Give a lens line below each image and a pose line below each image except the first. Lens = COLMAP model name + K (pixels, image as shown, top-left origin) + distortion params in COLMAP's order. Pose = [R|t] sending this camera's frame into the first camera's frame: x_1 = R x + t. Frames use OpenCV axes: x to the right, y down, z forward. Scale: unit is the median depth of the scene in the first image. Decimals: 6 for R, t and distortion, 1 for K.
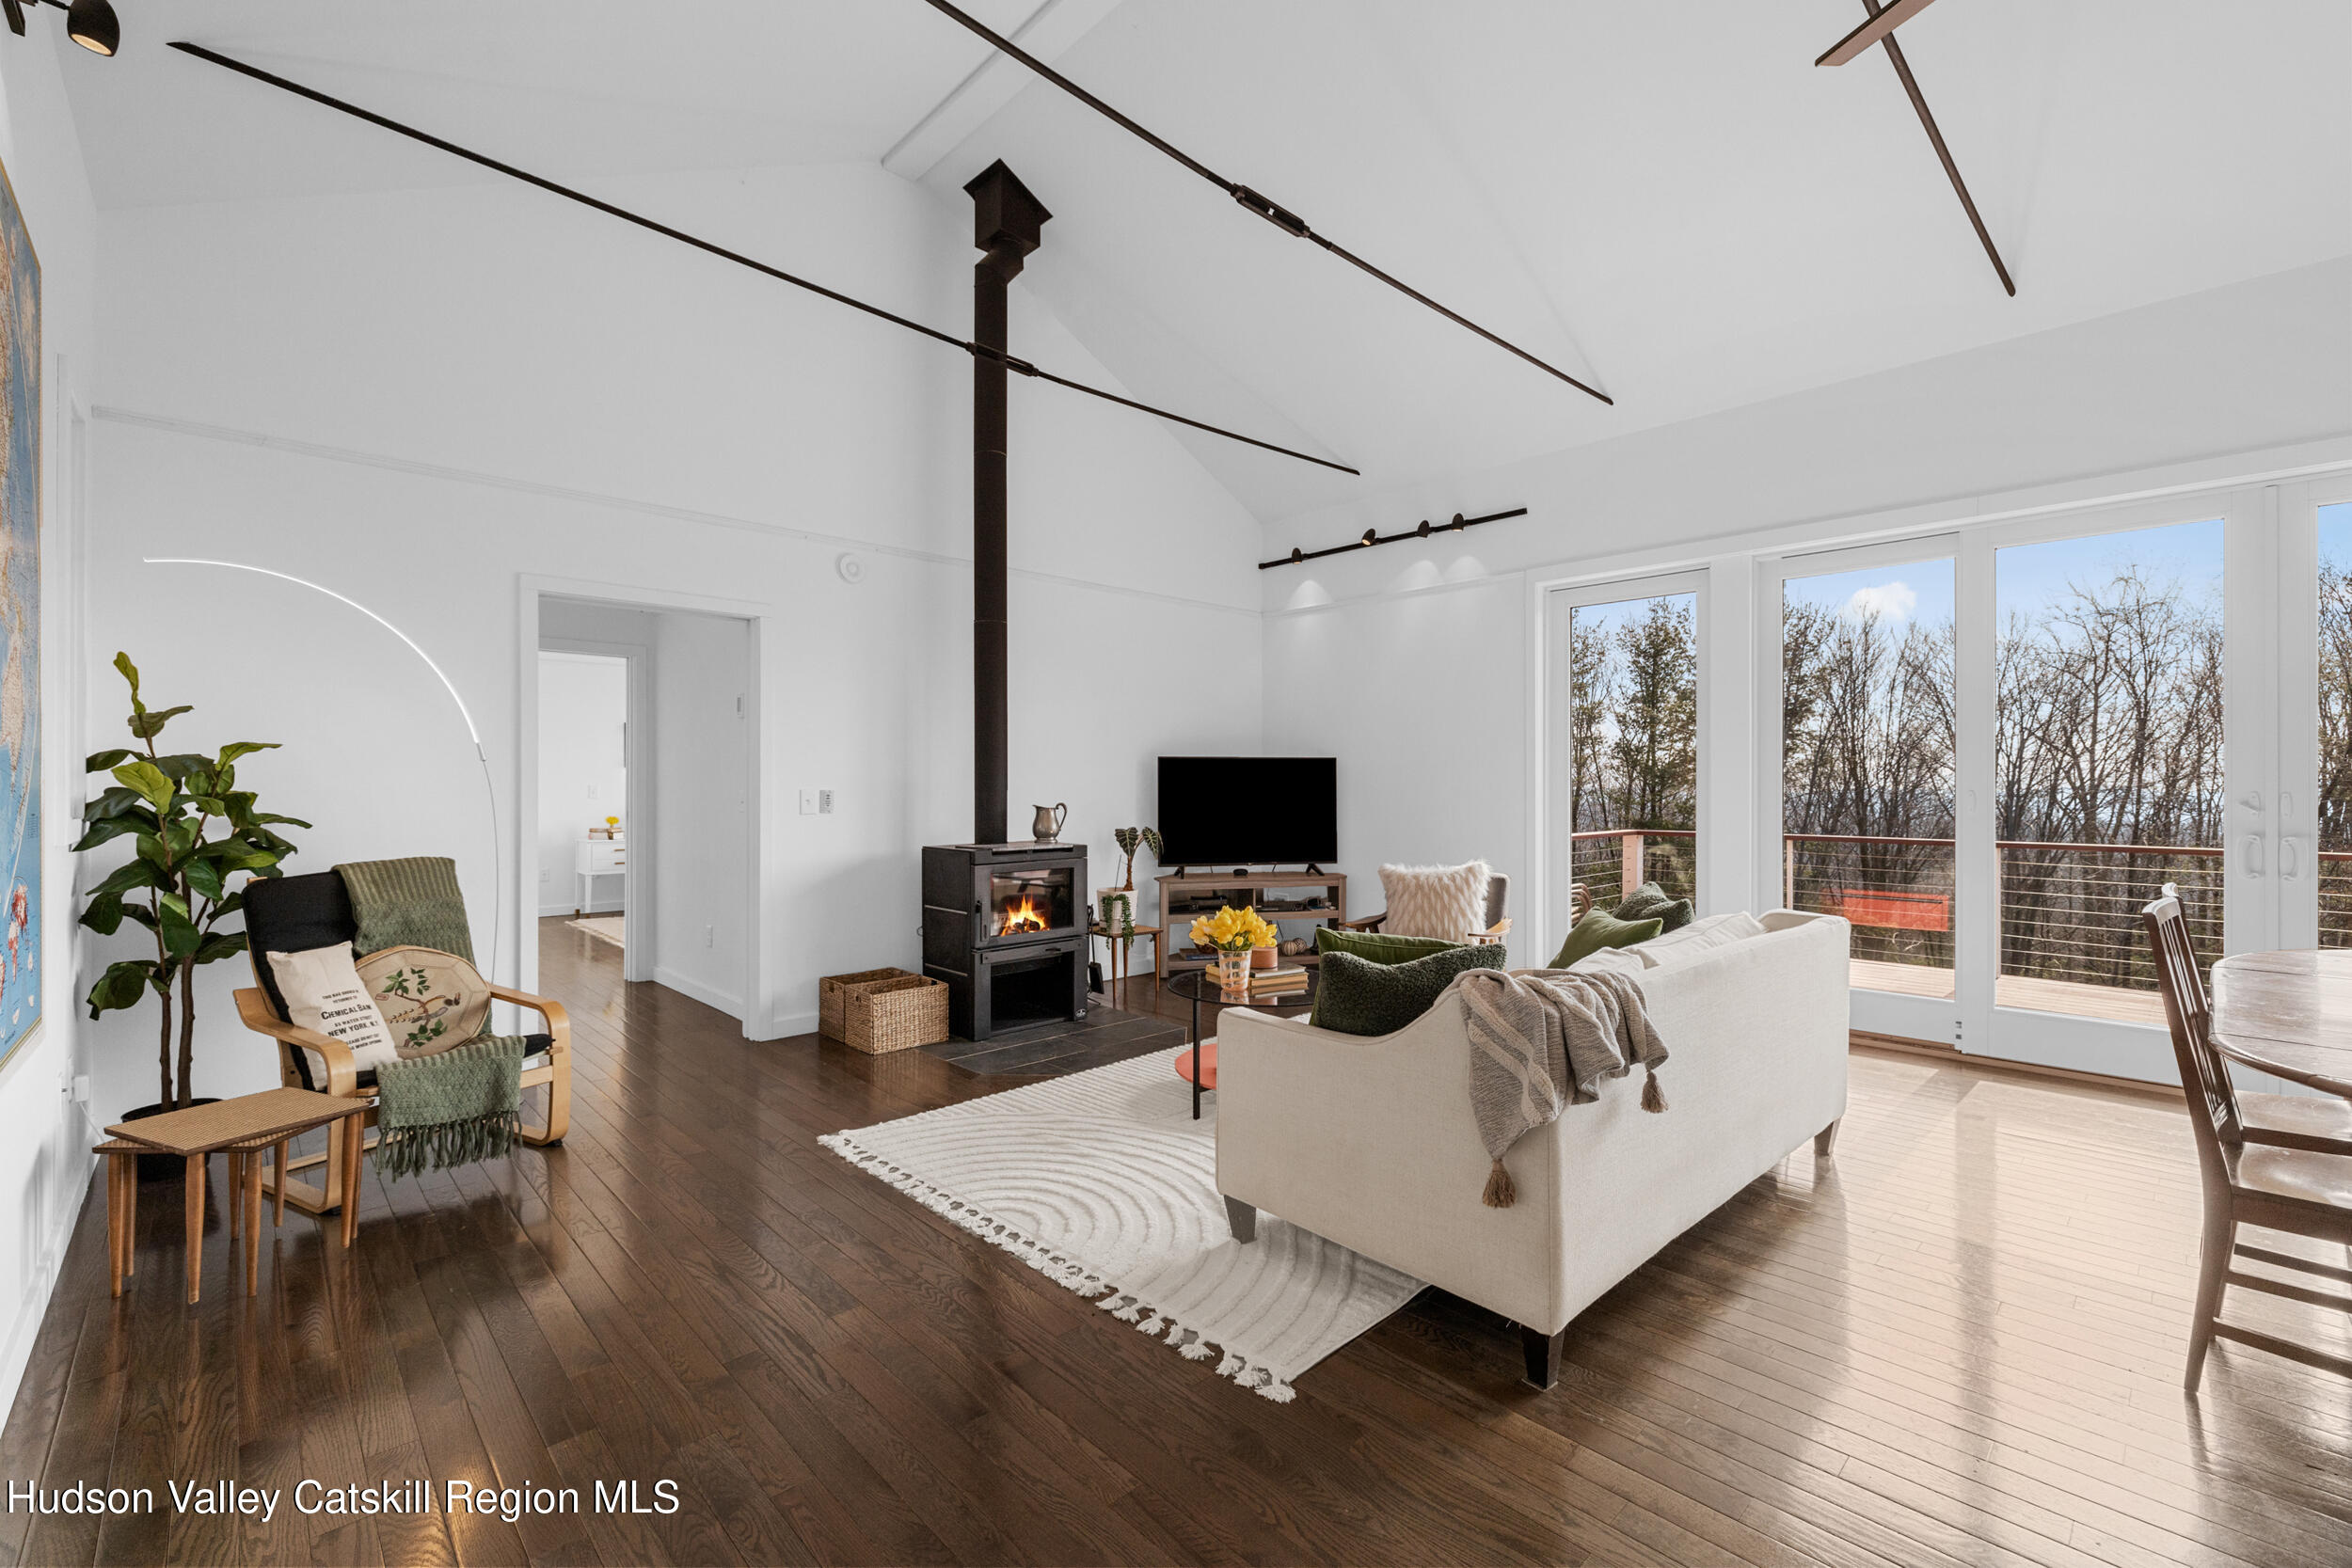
lens RADIAL K [[1013.8, 0, 1174.5], [0, 1013.8, 785.8], [0, 0, 1]] dist [0.006906, -0.000288]
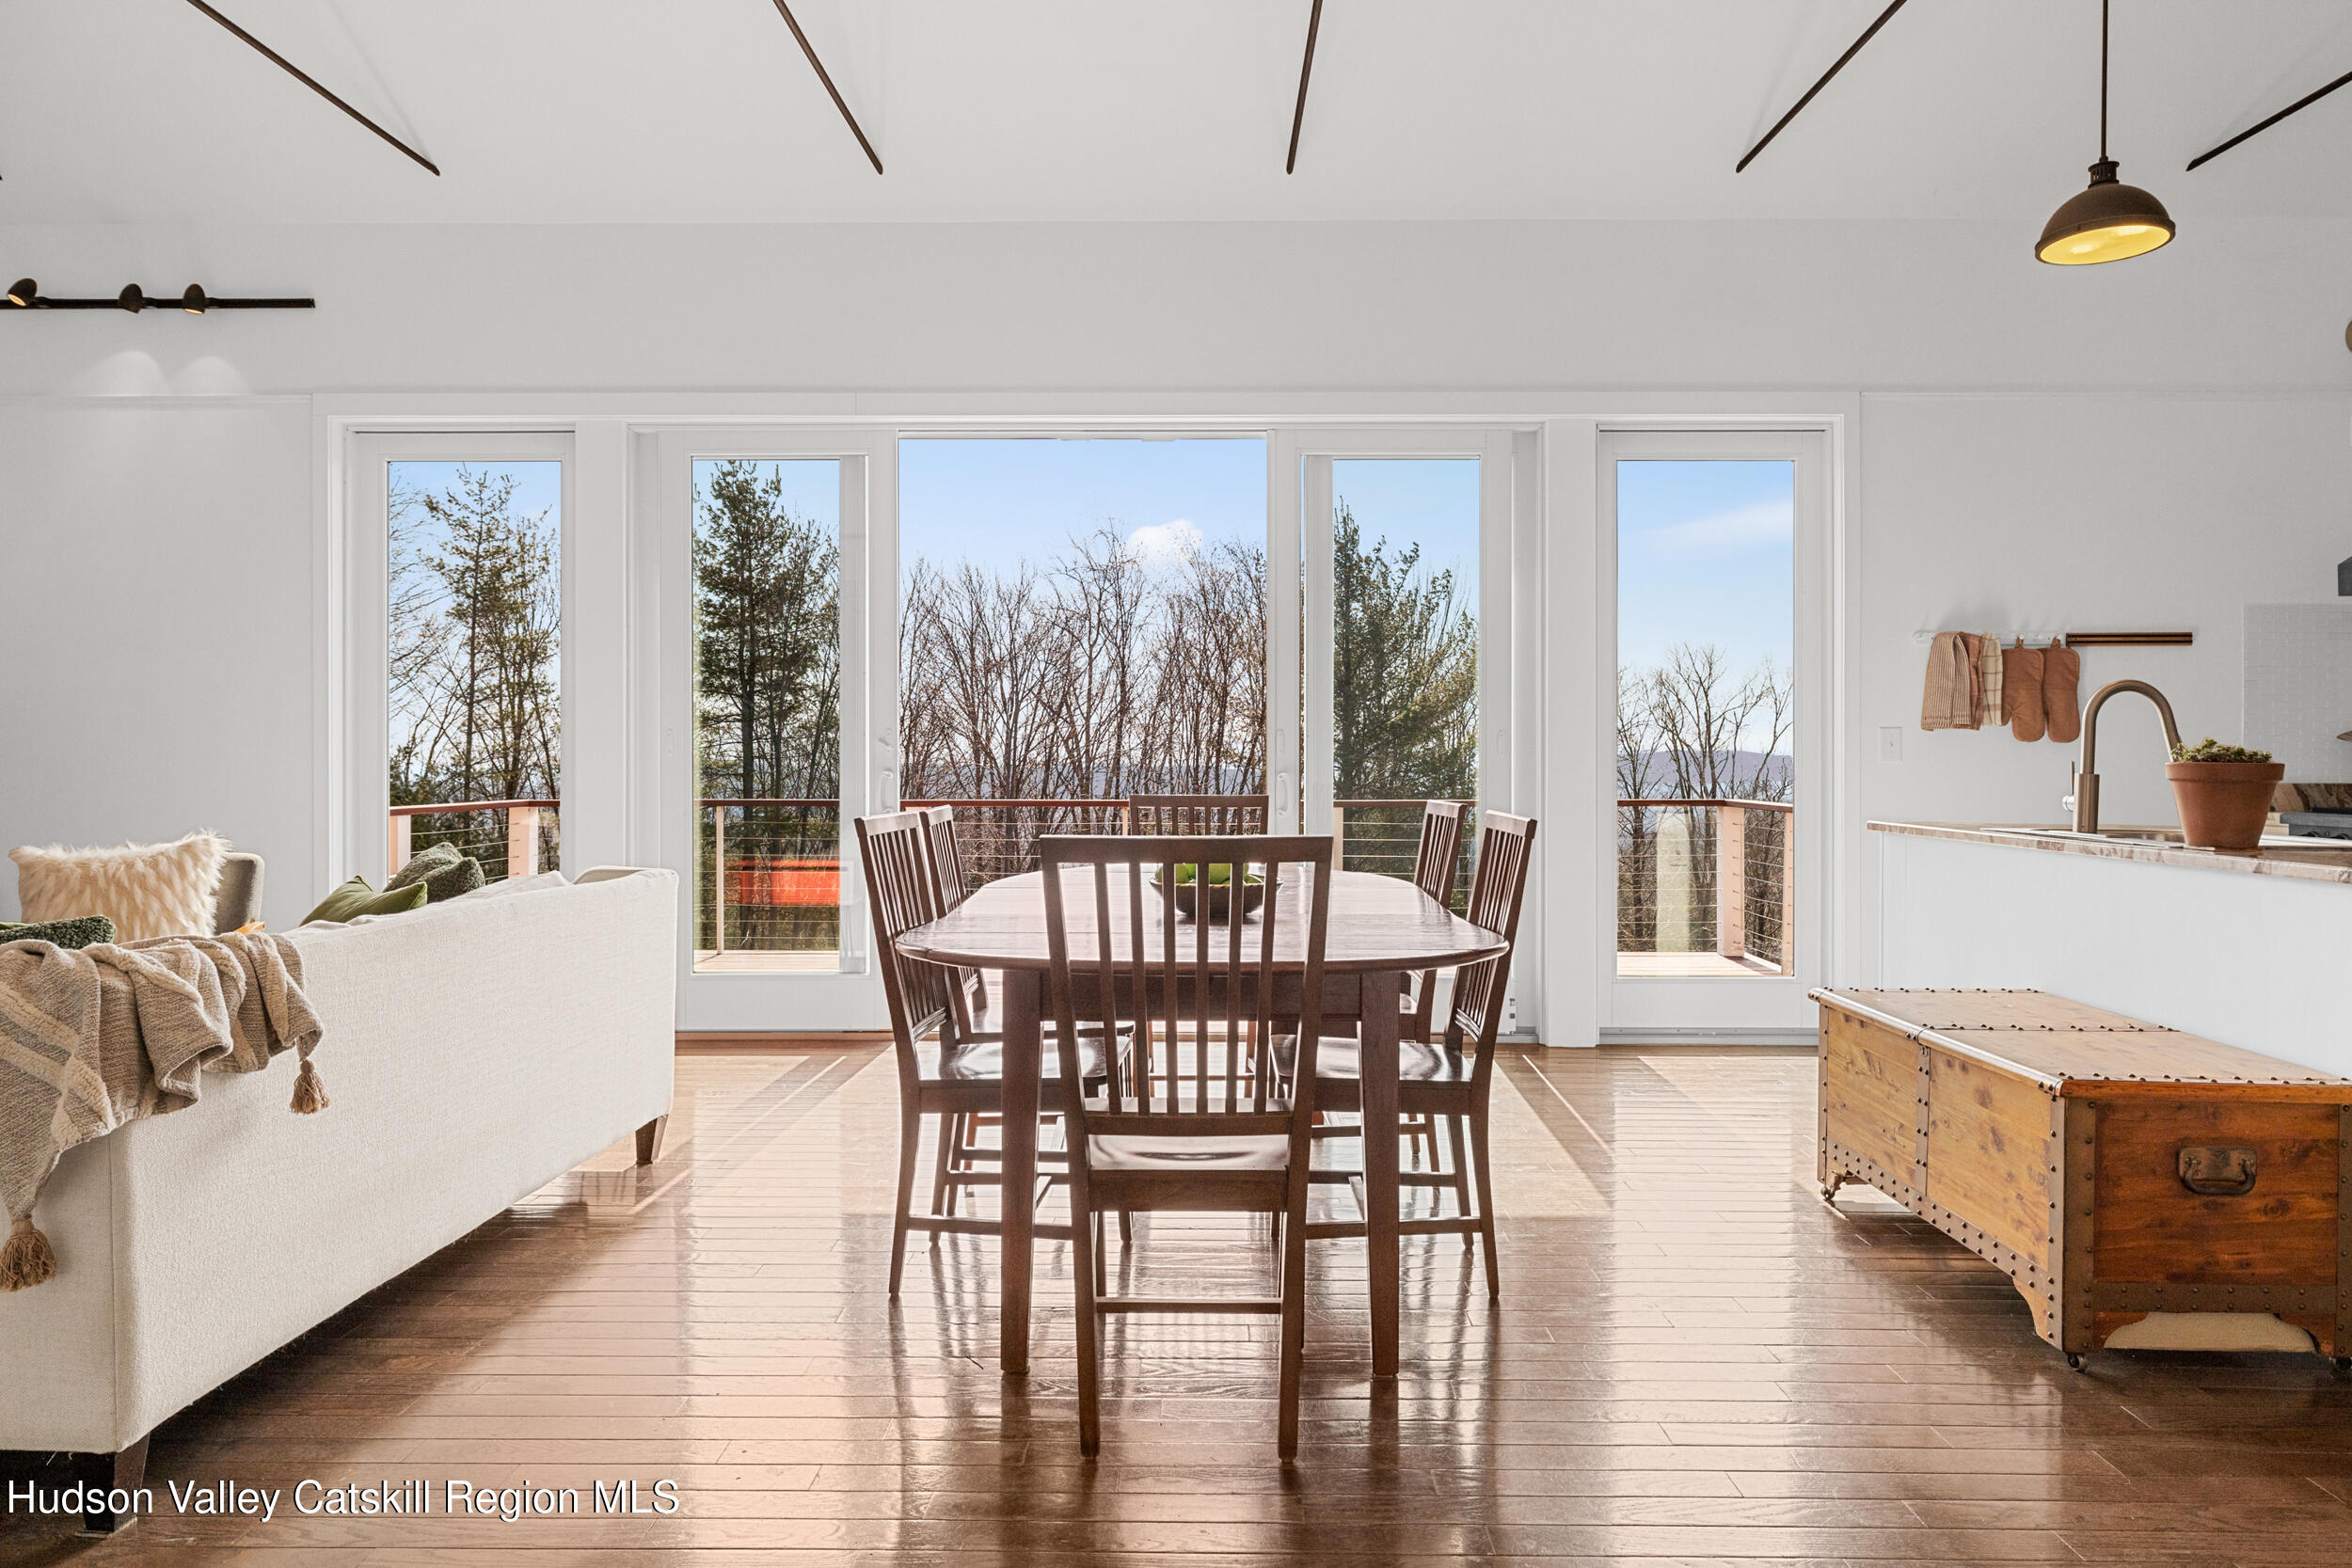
lens RADIAL K [[1492.9, 0, 1218.3], [0, 1492.9, 759.9], [0, 0, 1]] dist [0.003246, -0.007339]
pose [[0.691260, -0.001877, 0.722603, 0.086474], [0.002406, 0.999997, 0.000296, 0.039215], [-0.722602, 0.001534, 0.691263, -0.136333]]
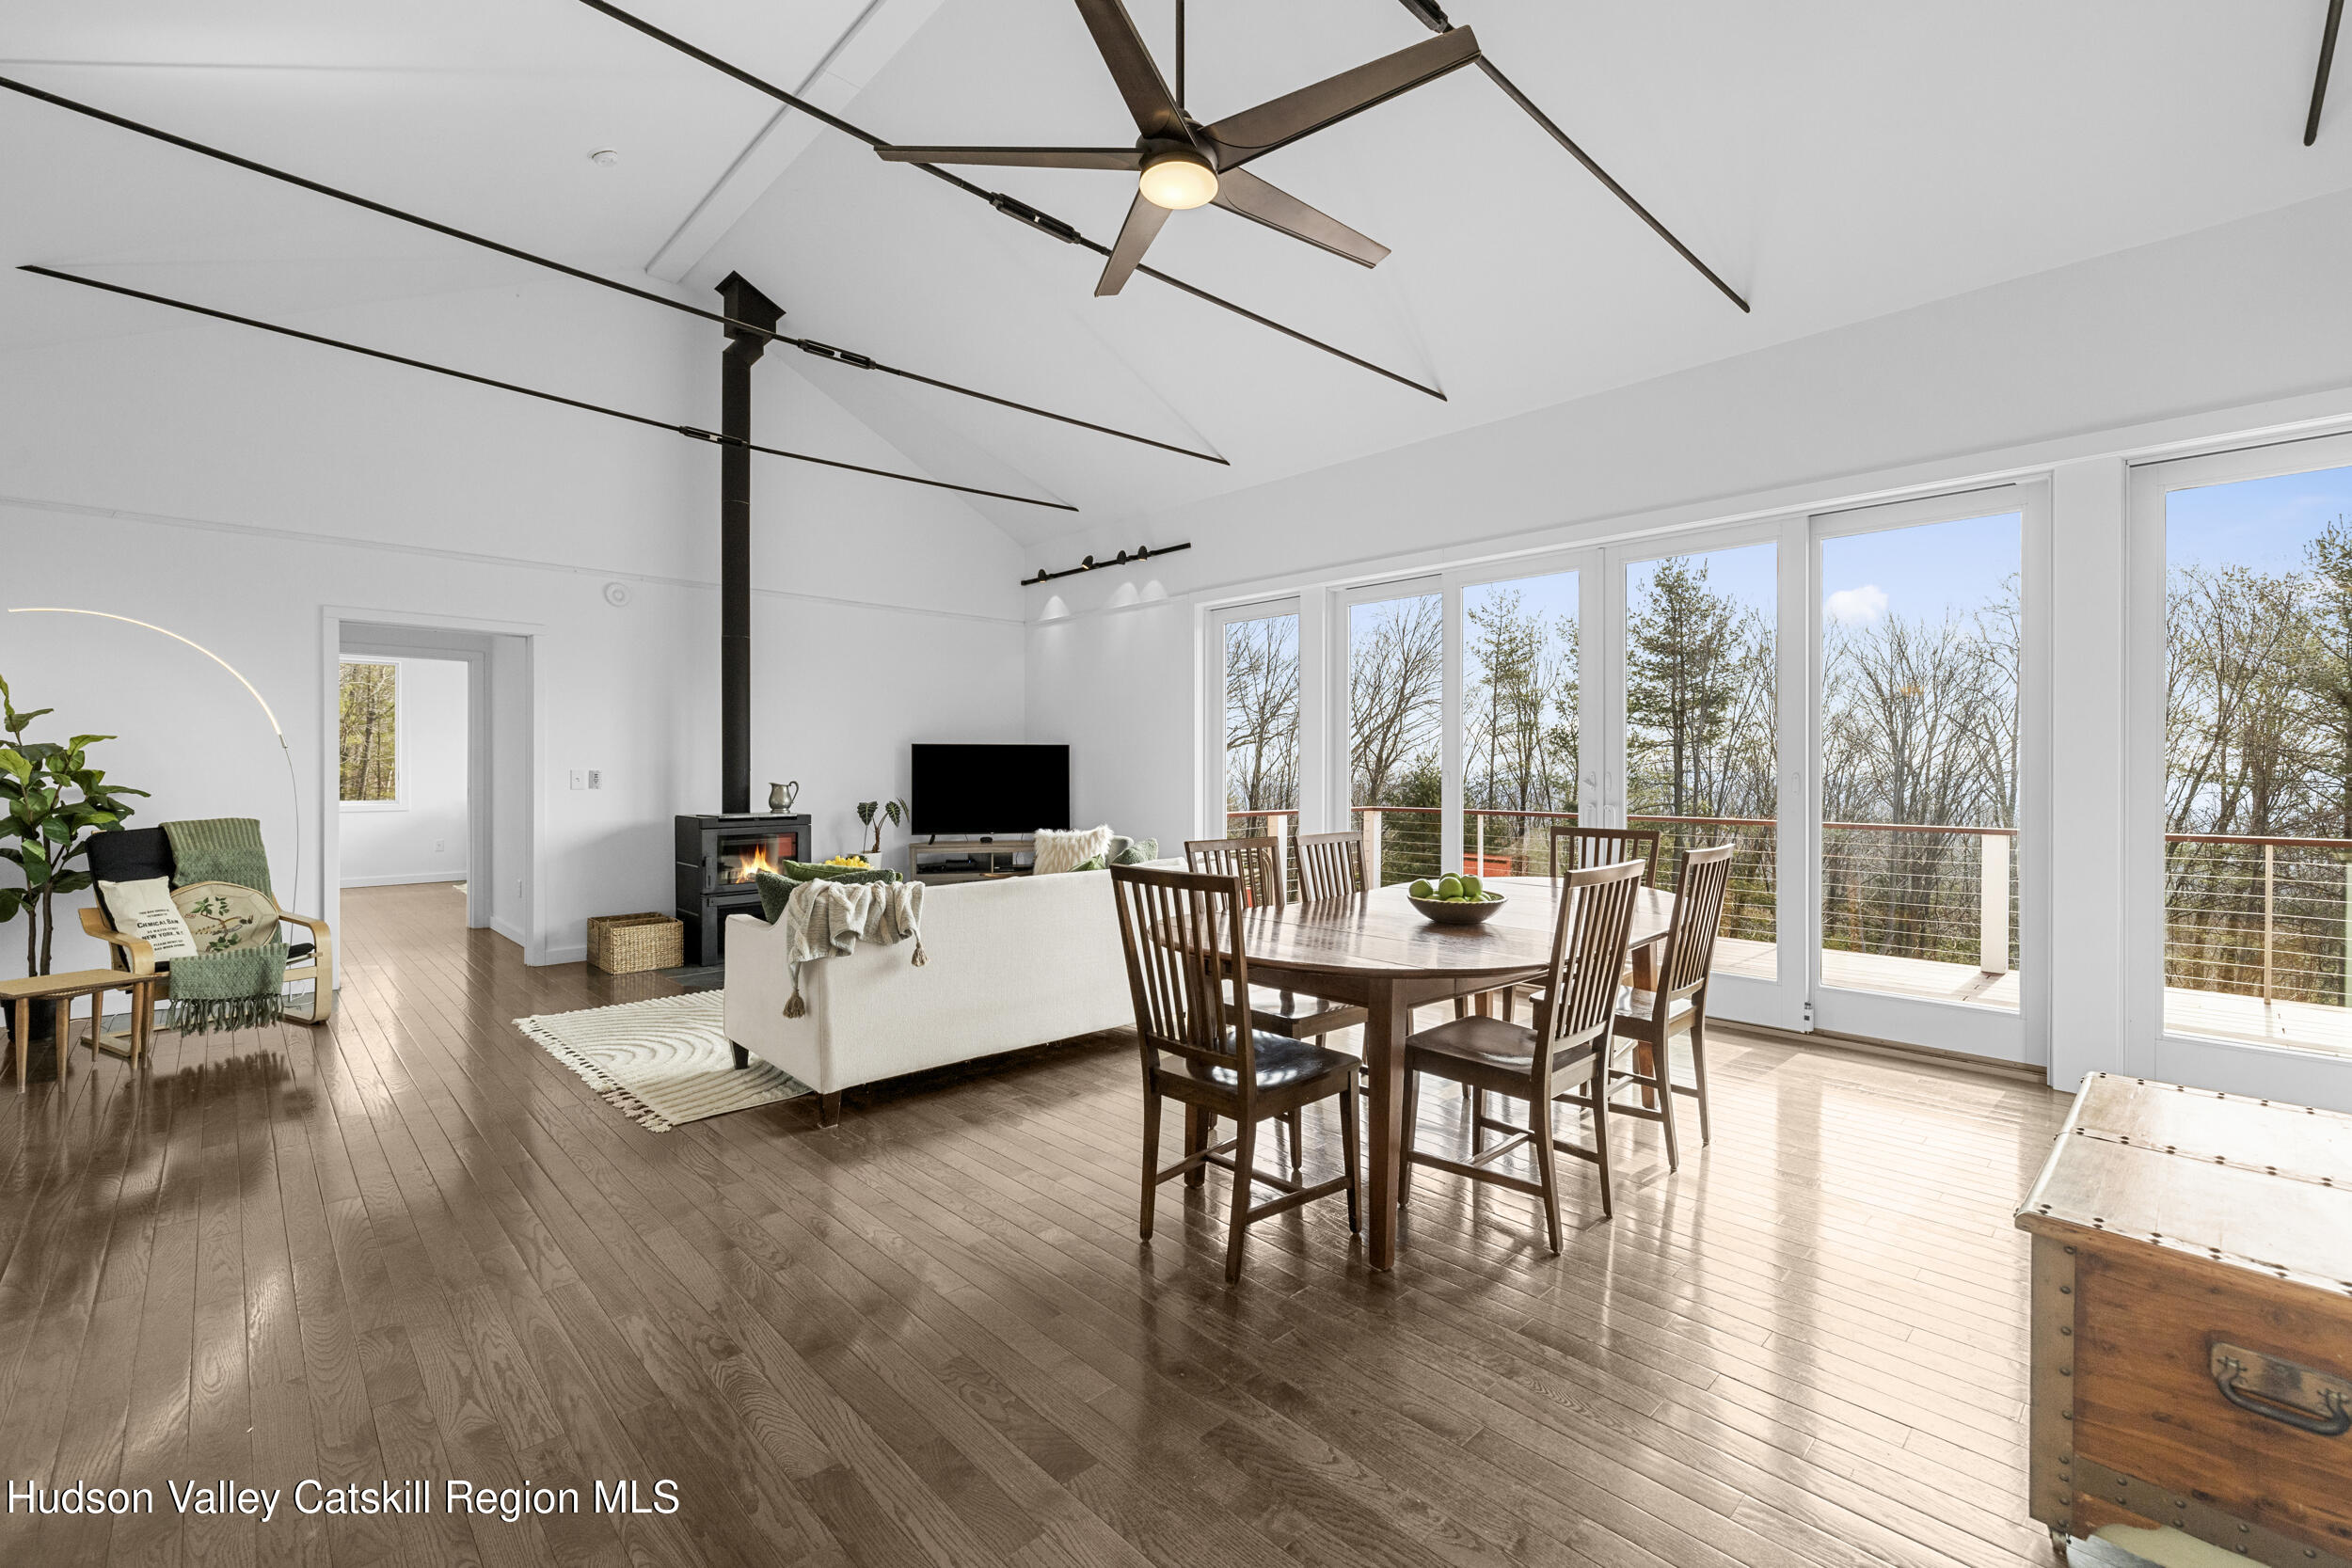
lens RADIAL K [[1013.8, 0, 1179.6], [0, 1013.8, 773.7], [0, 0, 1]] dist [0.006906, -0.000288]
pose [[0.999991, 0.001085, 0.004136, 0.527253], [-0.001099, 0.999994, 0.003417, 0.004326], [-0.004133, -0.003422, 0.999986, -0.374692]]
